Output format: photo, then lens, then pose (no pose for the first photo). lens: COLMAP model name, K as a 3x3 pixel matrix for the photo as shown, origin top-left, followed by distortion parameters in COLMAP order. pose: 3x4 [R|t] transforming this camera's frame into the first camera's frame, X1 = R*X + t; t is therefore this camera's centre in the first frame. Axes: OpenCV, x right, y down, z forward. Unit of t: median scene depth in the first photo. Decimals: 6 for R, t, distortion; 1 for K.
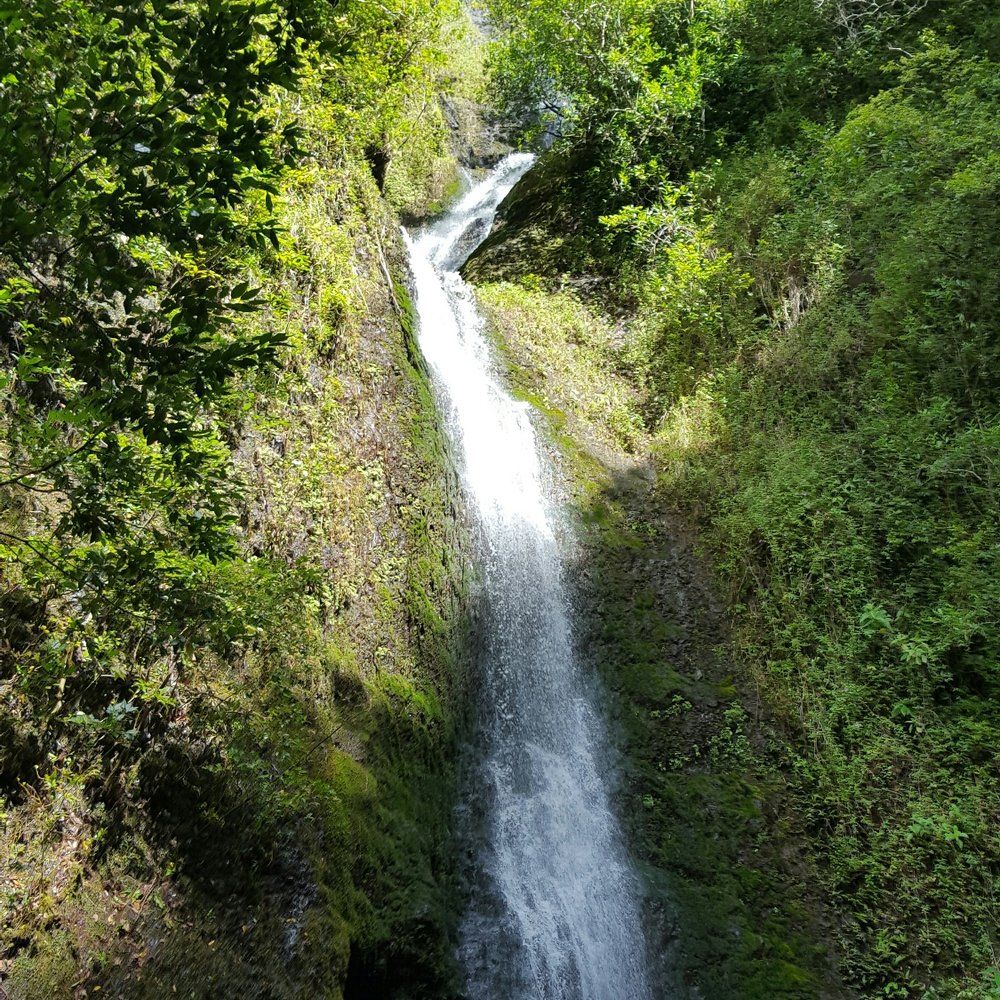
lens RADIAL K [[1243.7, 0, 504.0], [0, 1243.7, 505.3], [0, 0, 1]] dist [-0.000824, 0.000000]
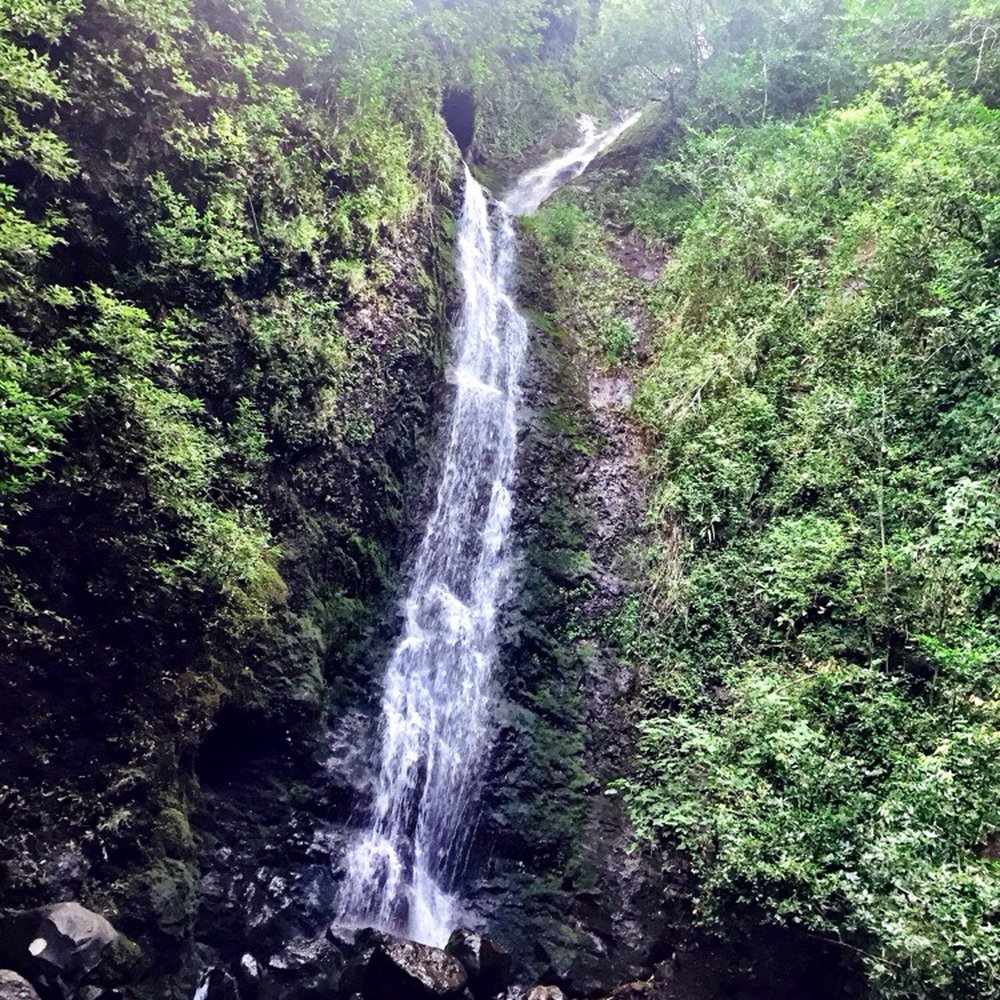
lens RADIAL K [[1084.6, 0, 510.3], [0, 1084.6, 507.3], [0, 0, 1]] dist [0.037334, 0.000000]
pose [[0.979086, 0.174144, -0.105185, 0.184719], [-0.164393, 0.981787, 0.095234, -0.005007], [0.119854, -0.075951, 0.989882, -0.055338]]
